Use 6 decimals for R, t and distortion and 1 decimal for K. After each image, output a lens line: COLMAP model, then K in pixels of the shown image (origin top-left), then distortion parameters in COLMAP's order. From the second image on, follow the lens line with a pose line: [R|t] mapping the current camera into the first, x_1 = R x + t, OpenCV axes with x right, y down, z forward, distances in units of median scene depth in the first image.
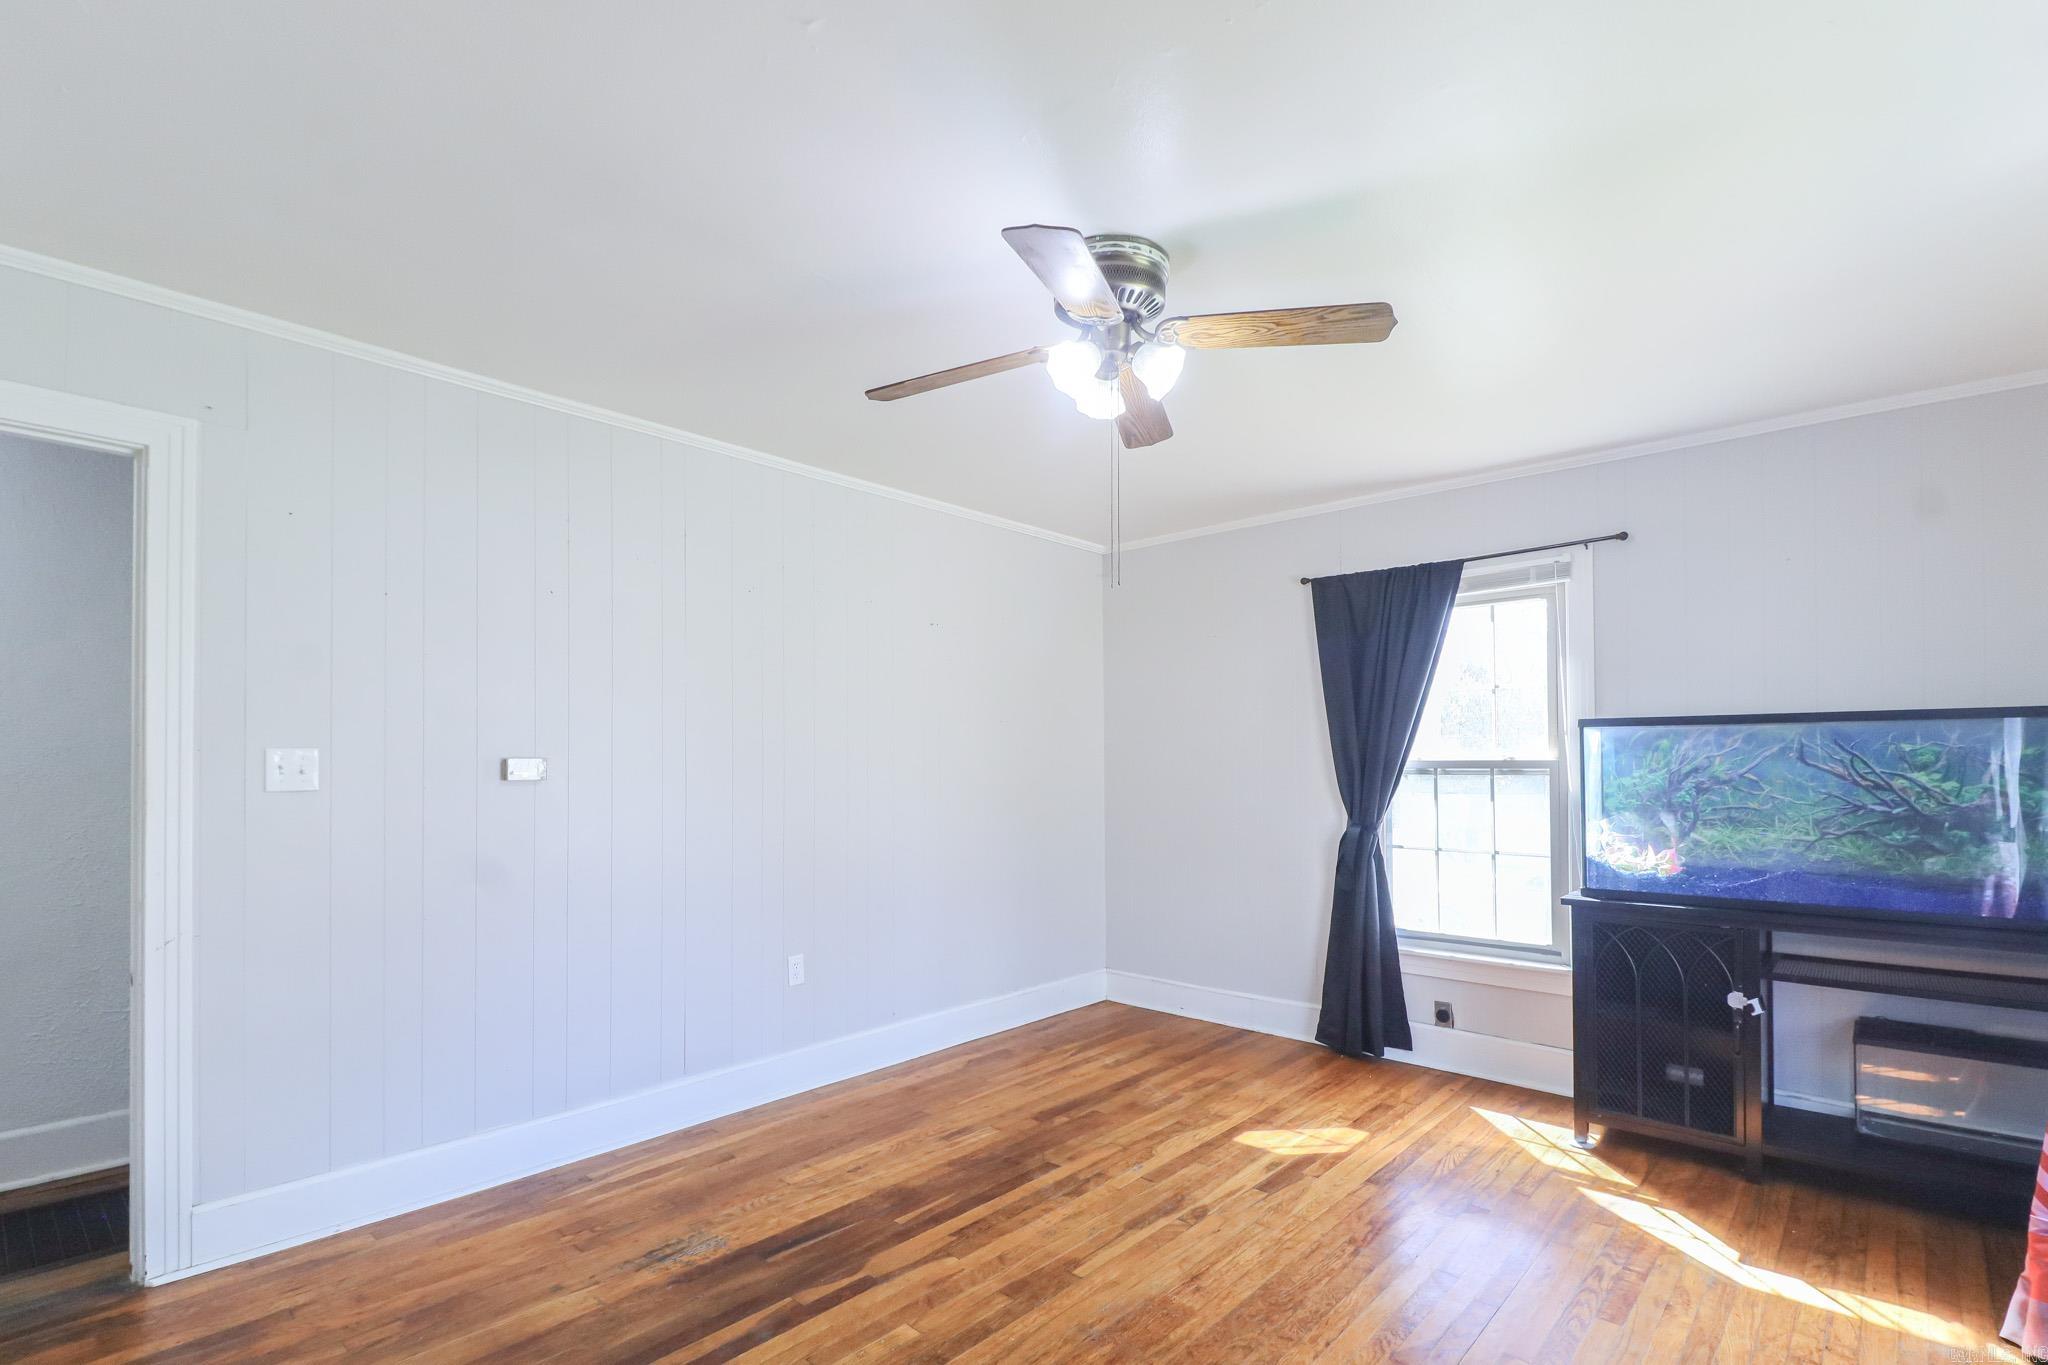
lens RADIAL K [[982.5, 0, 1046.8], [0, 982.5, 742.4], [0, 0, 1]] dist [0.029694, -0.013055]
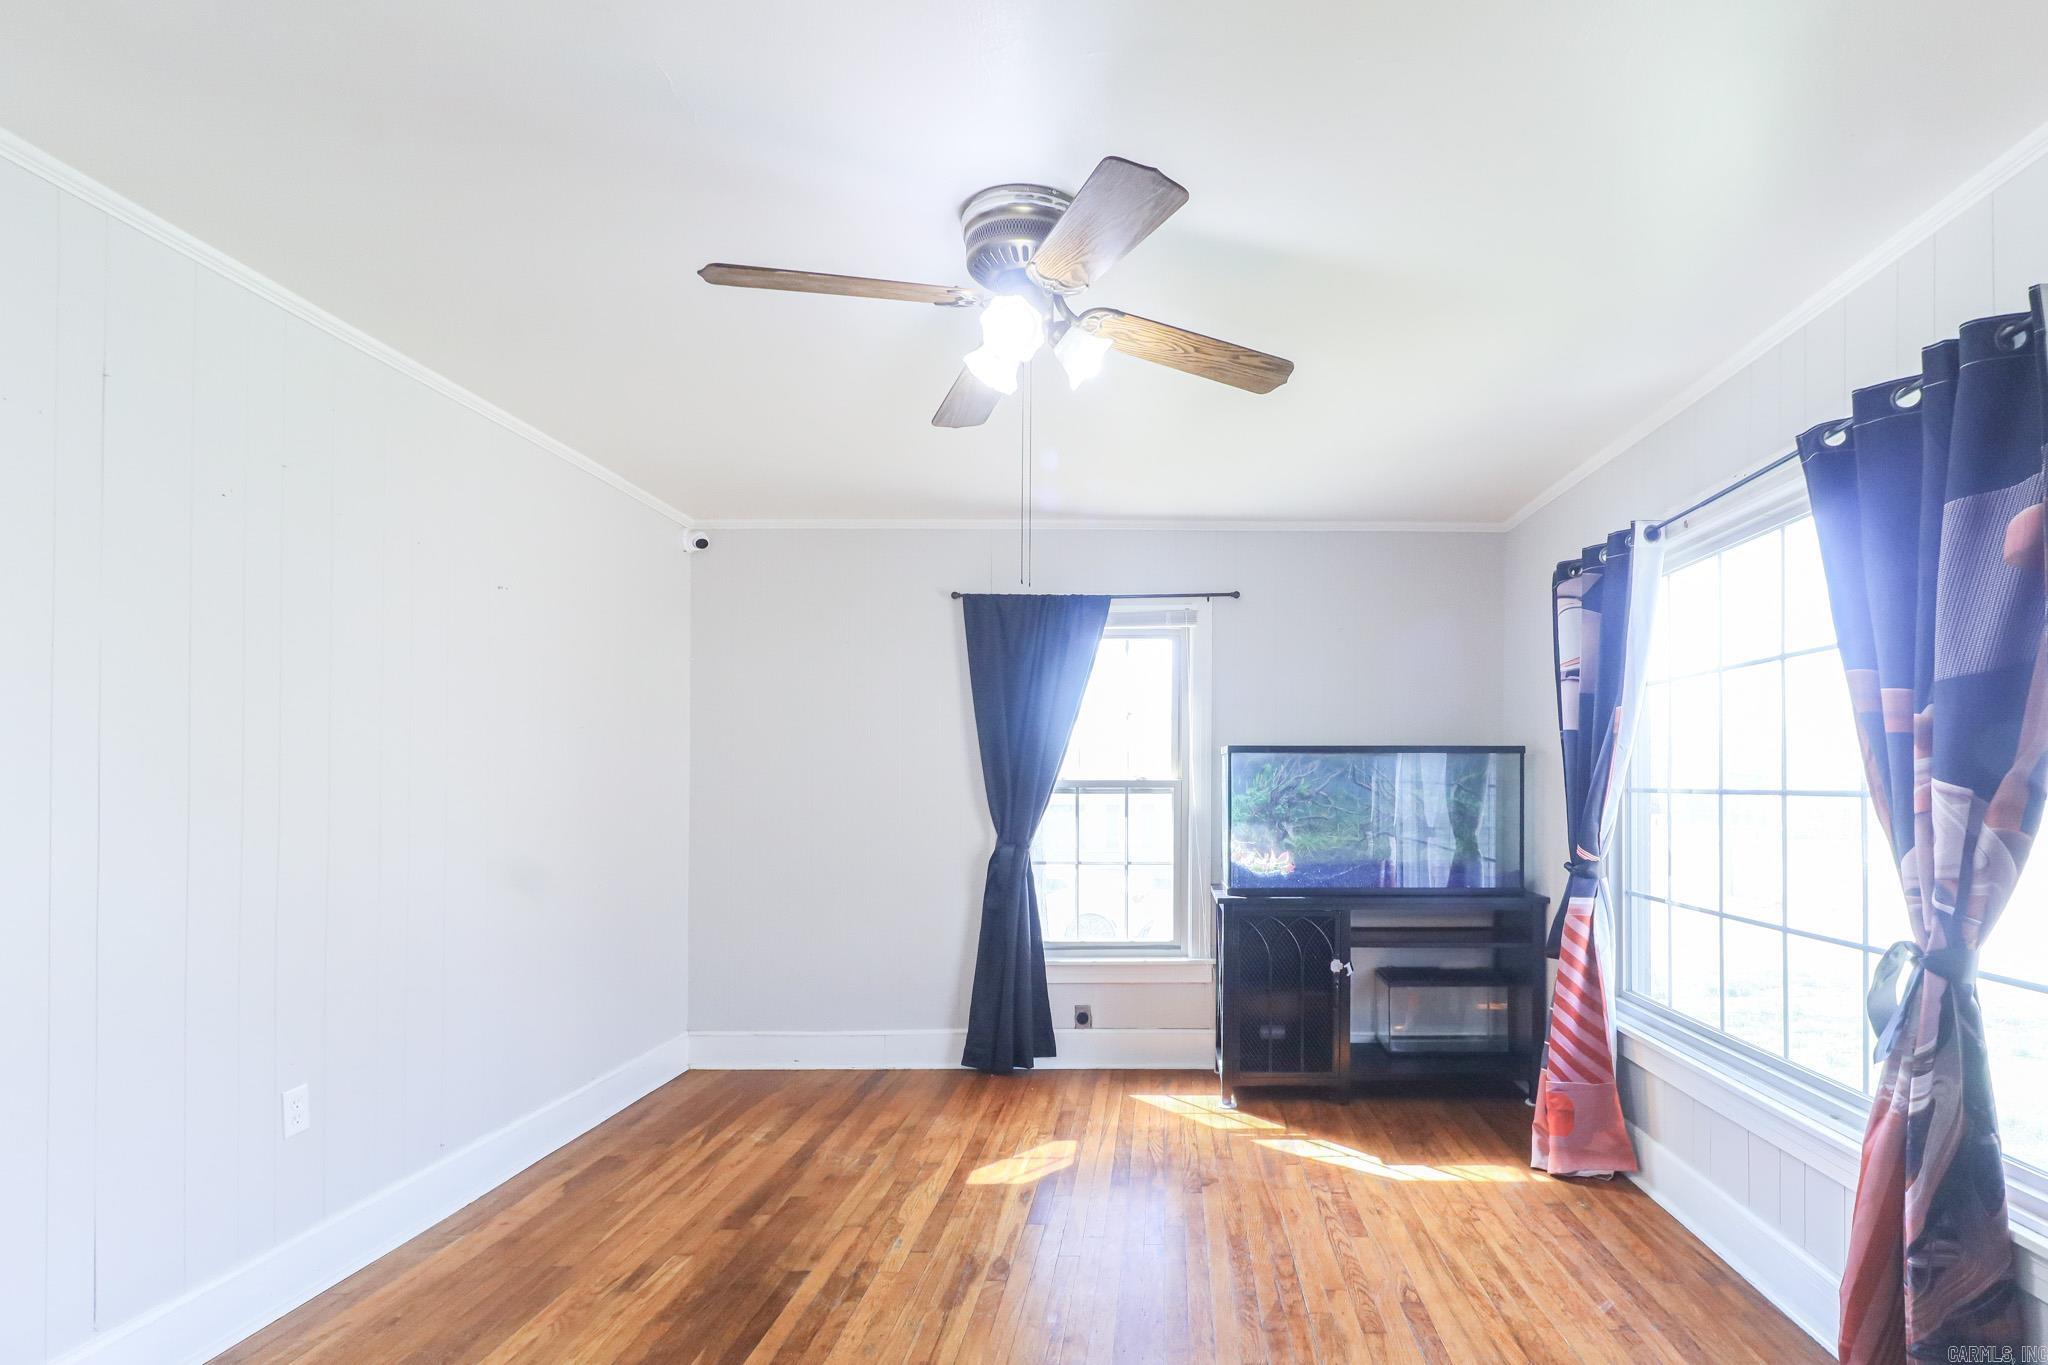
lens RADIAL K [[982.5, 0, 1179.2], [0, 982.5, 763.4], [0, 0, 1]] dist [0.029694, -0.013055]
pose [[0.746806, 0.013688, 0.664902, -0.263860], [-0.015110, 0.999879, -0.003612, 0.002566], [-0.664871, -0.007349, 0.746922, 0.150121]]
